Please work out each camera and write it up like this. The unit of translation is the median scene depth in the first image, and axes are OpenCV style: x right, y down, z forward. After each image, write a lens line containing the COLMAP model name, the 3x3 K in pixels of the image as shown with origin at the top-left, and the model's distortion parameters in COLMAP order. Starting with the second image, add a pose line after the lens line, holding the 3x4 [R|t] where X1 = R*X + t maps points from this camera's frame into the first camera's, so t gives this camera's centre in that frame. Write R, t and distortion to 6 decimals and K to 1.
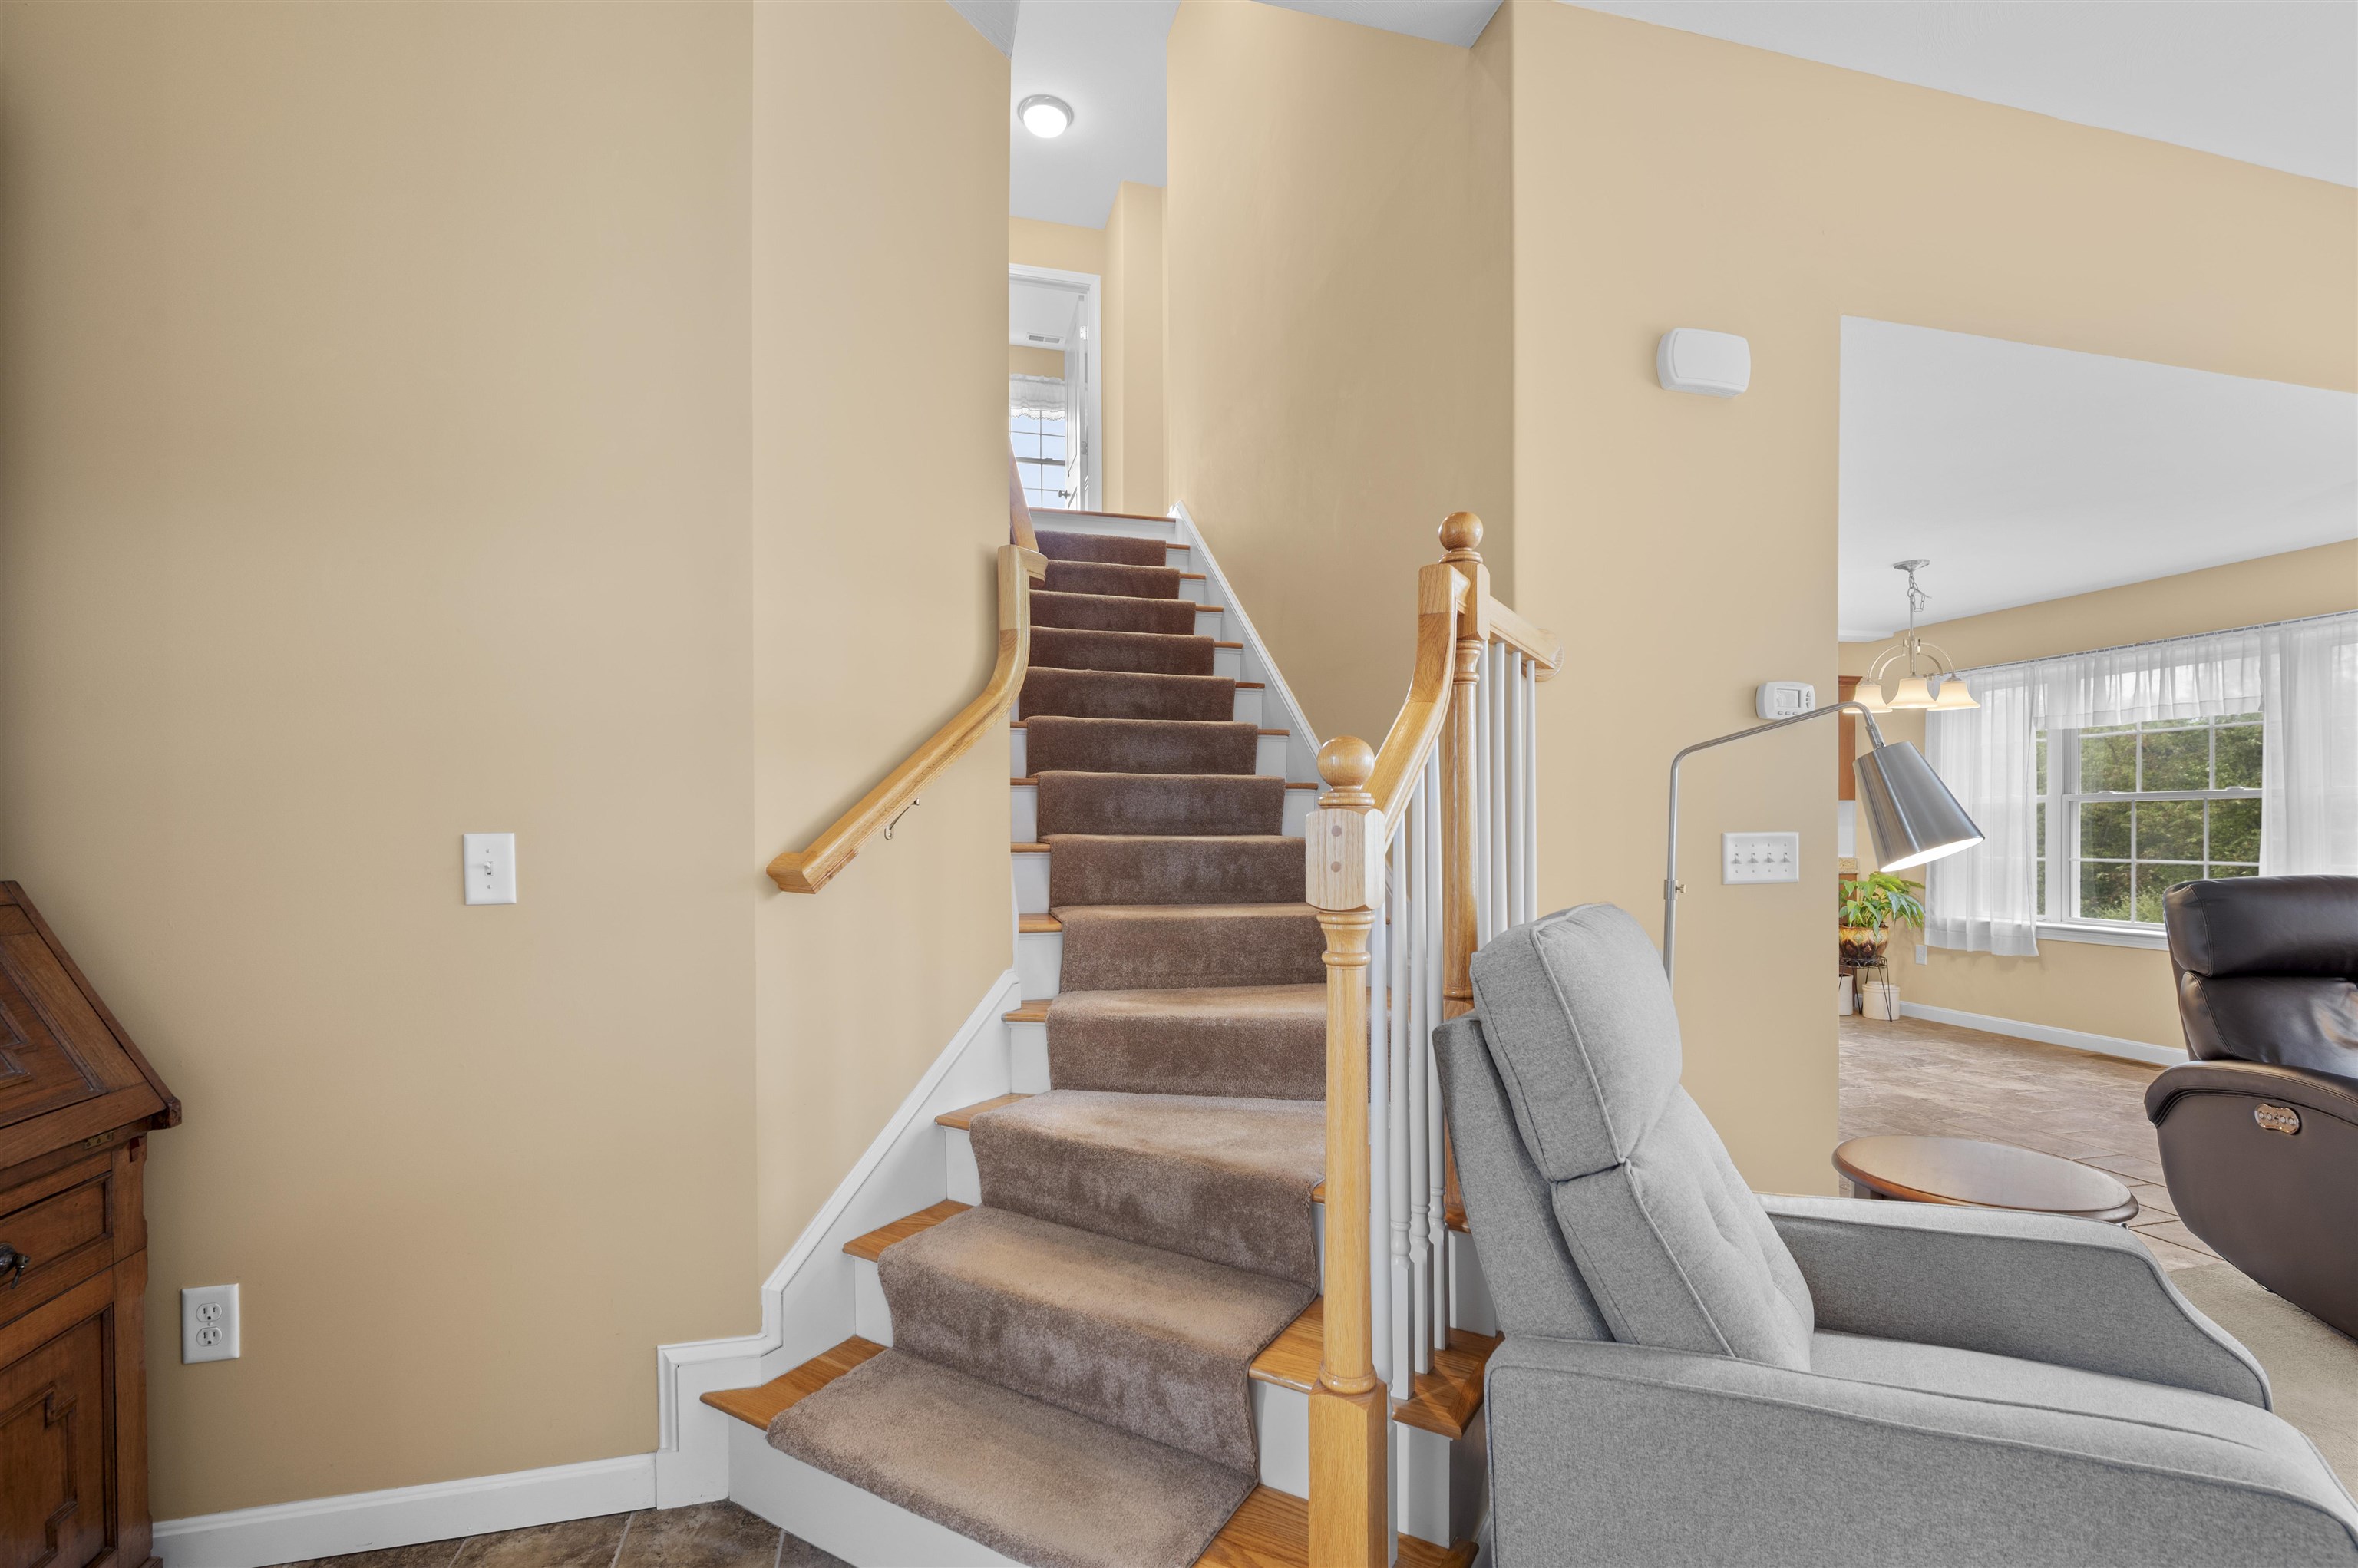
lens RADIAL K [[1046.1, 0, 1190.2], [0, 1046.1, 835.2], [0, 0, 1]] dist [-0.002077, -0.000404]
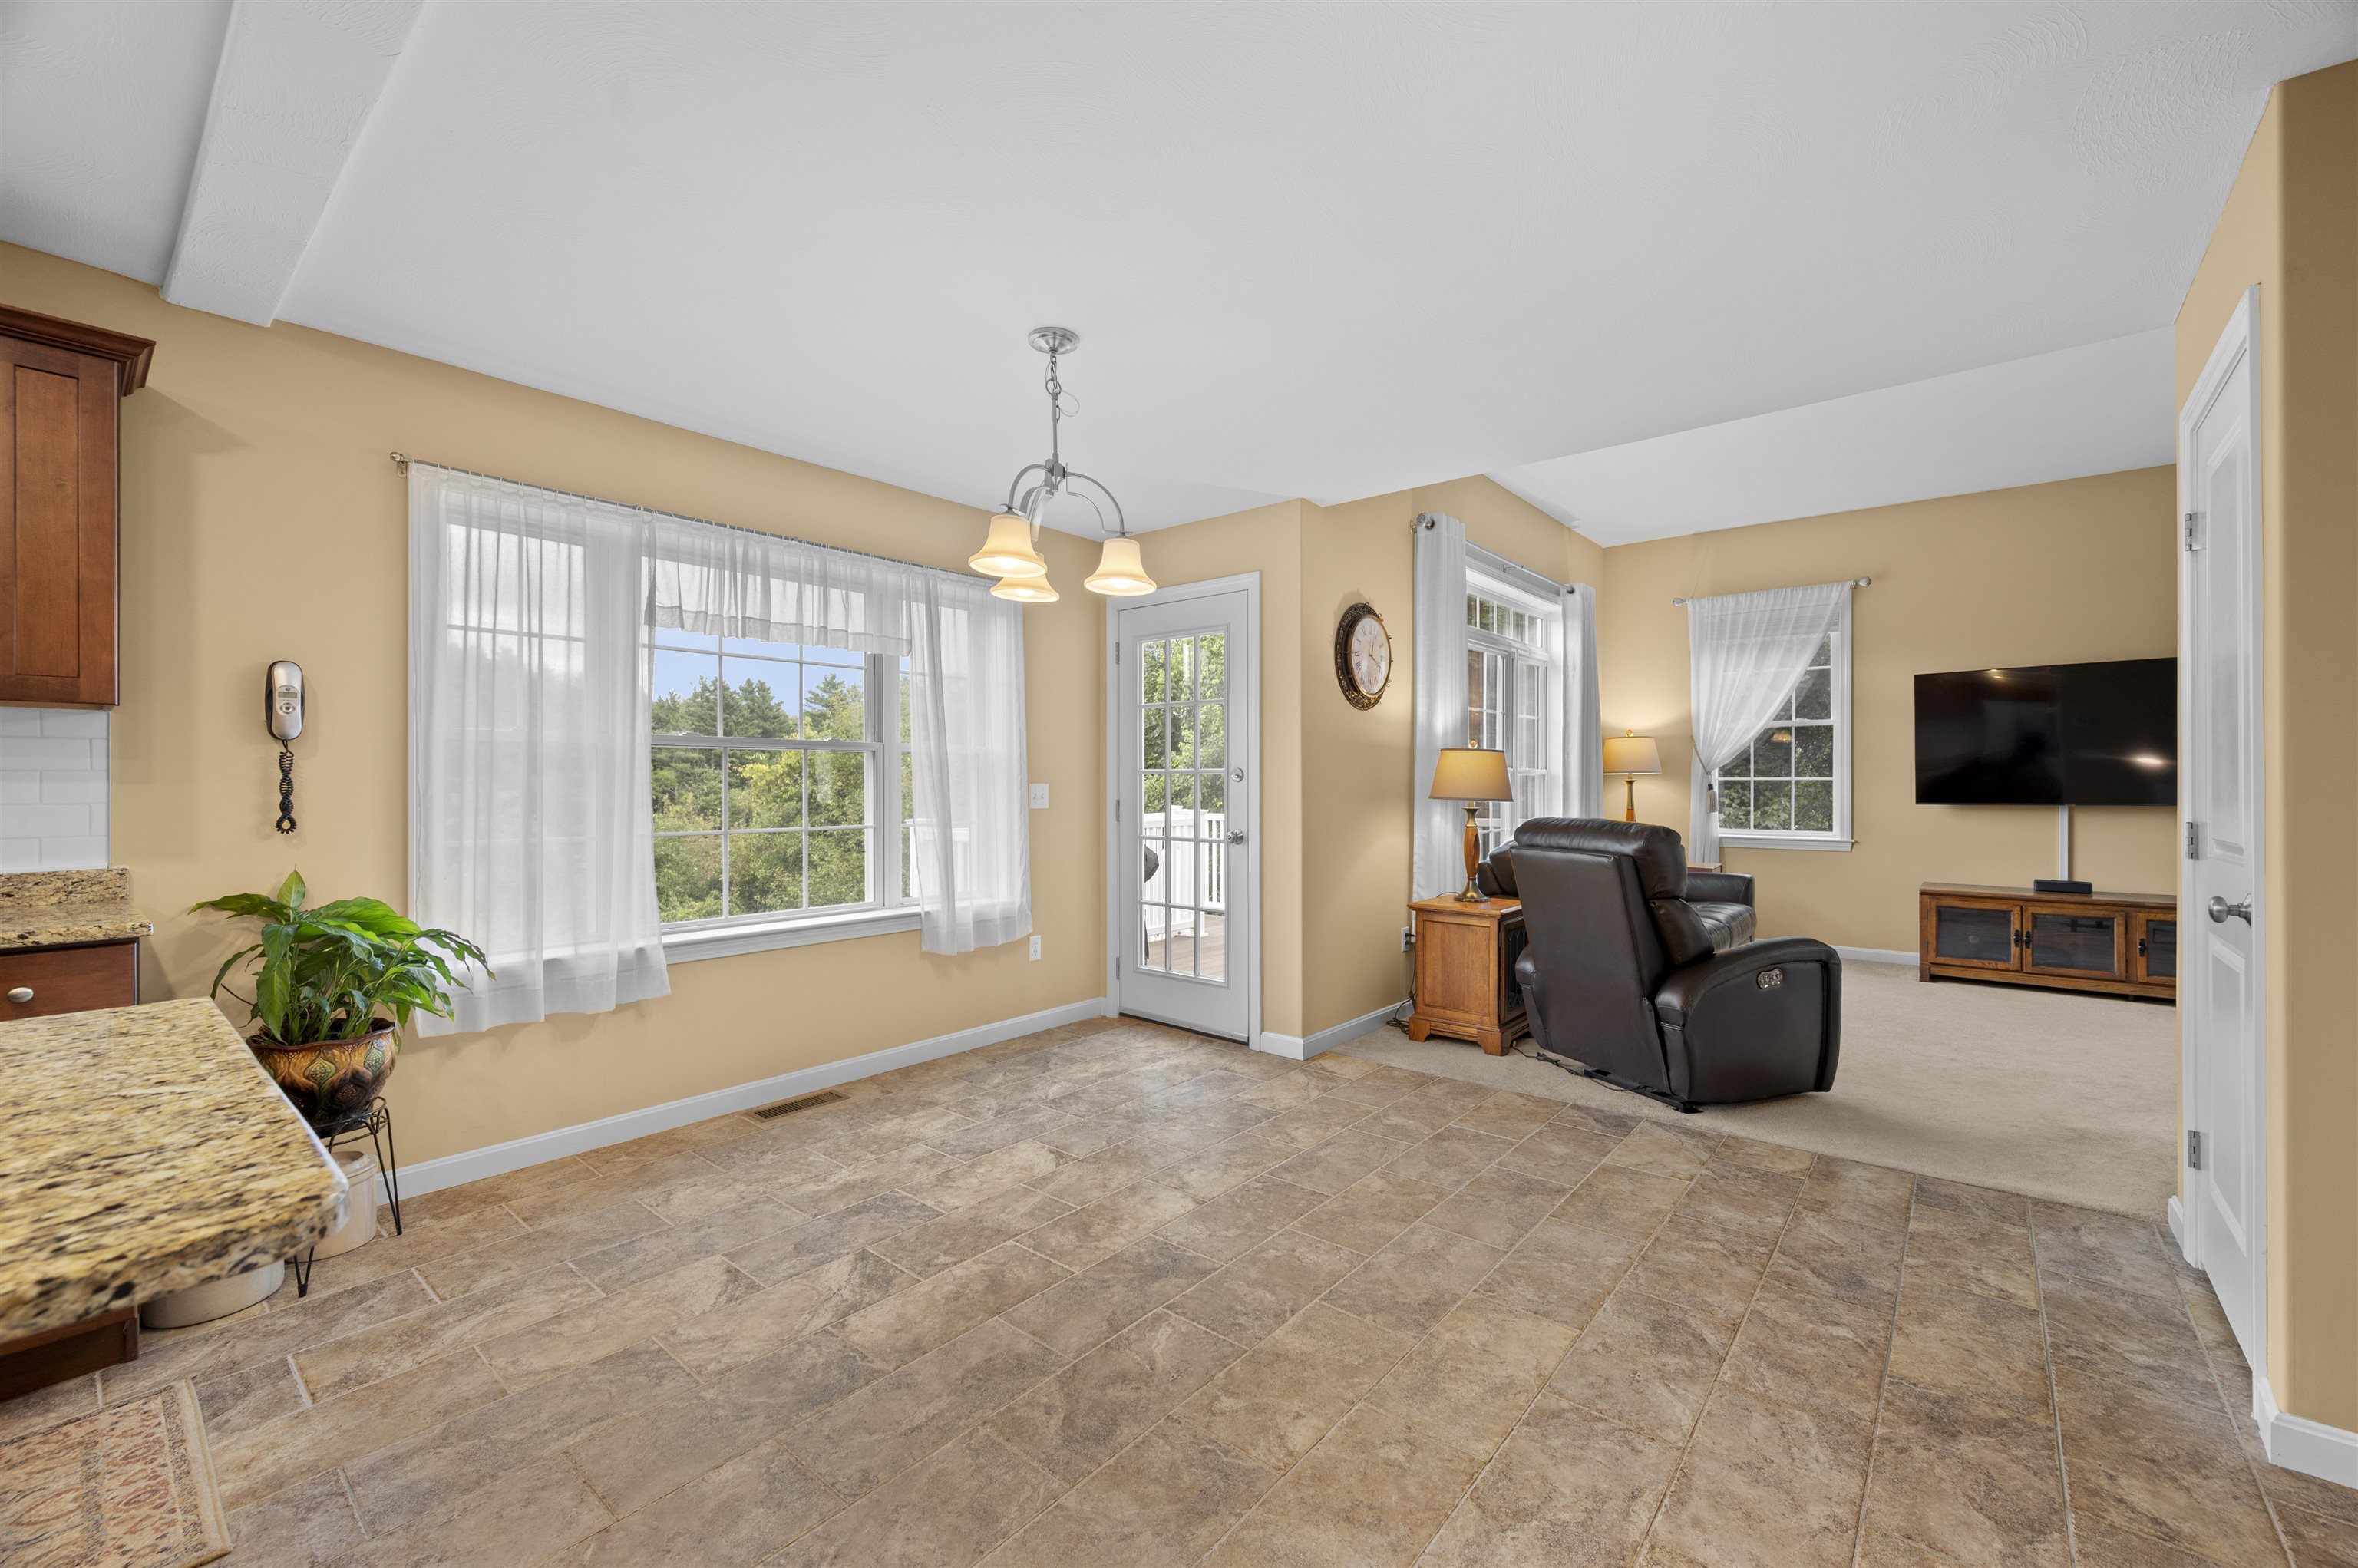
lens RADIAL K [[953.2, 0, 1189.7], [0, 953.2, 785.6], [0, 0, 1]] dist [0.000040, -0.000354]
pose [[-0.579718, 0.002282, 0.814814, 0.193605], [0.007332, 0.999970, 0.002416, -0.007518], [-0.814784, 0.007375, -0.579717, 1.179604]]
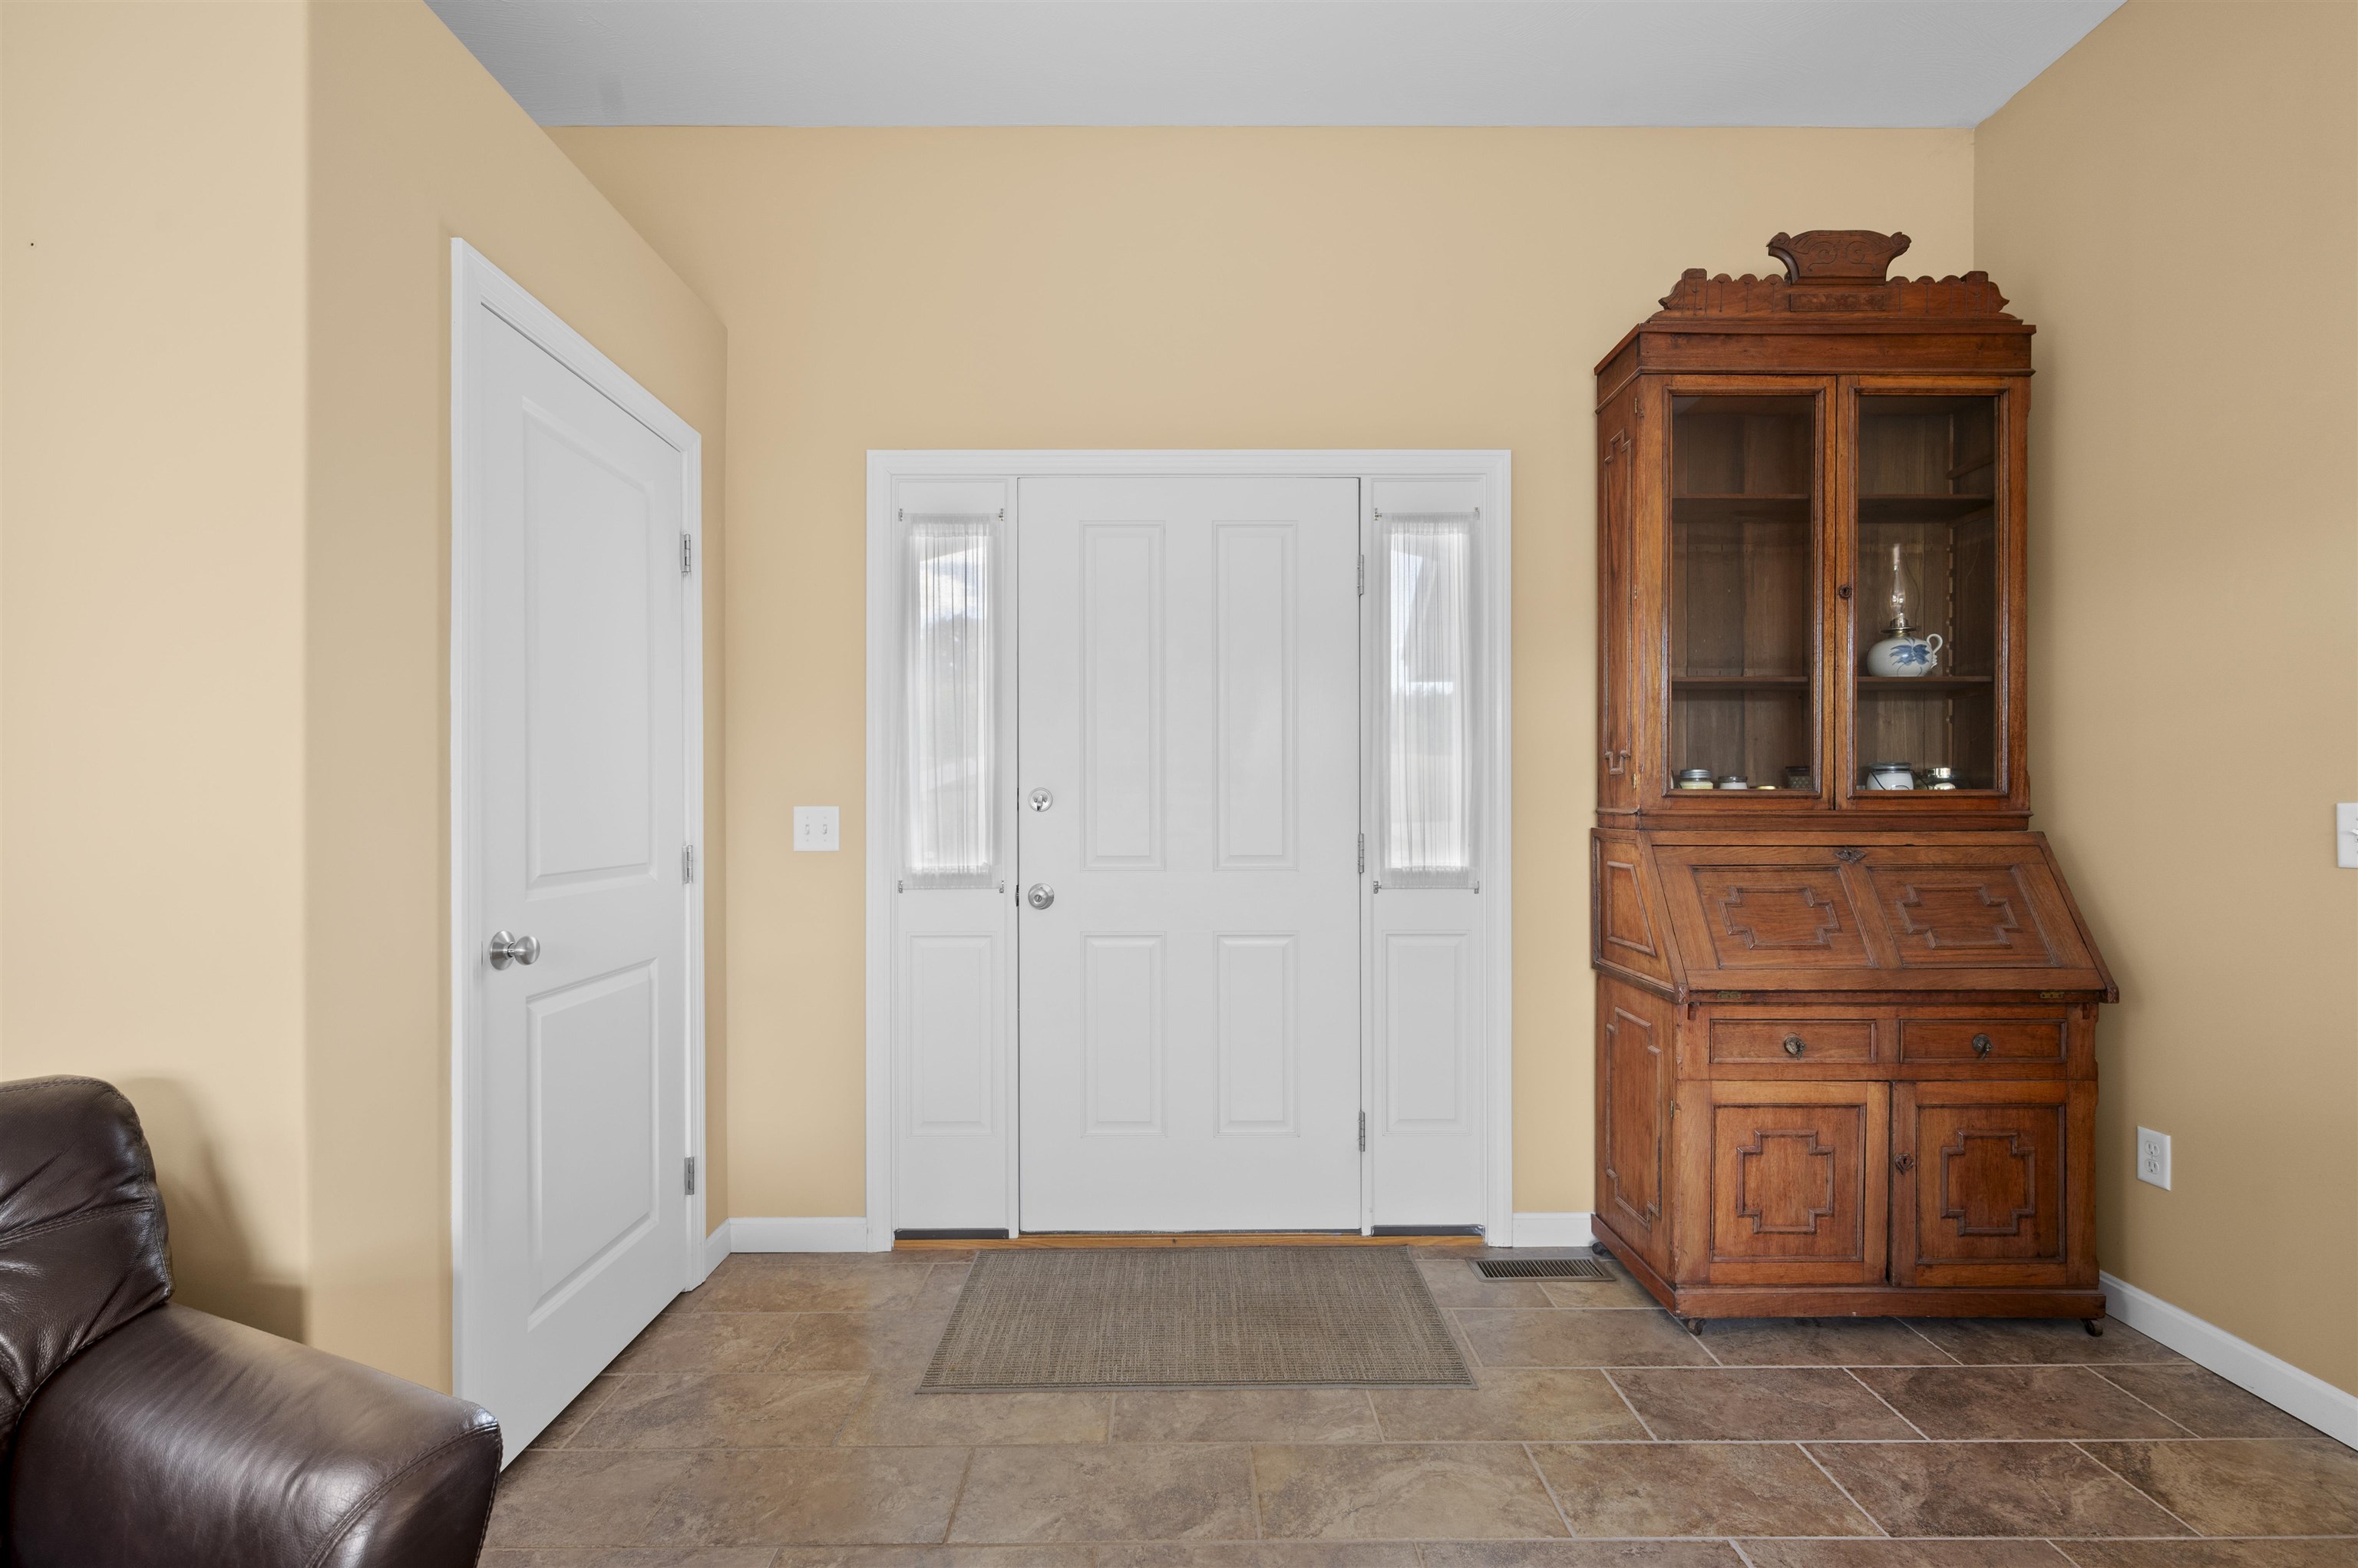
lens RADIAL K [[1046.1, 0, 1175.1], [0, 1046.1, 804.3], [0, 0, 1]] dist [-0.002077, -0.000404]
pose [[-0.263273, 0.004651, -0.964710, 0.233900], [-0.001345, 0.999986, 0.005189, -0.001435], [0.964720, 0.002664, -0.263263, 0.036425]]
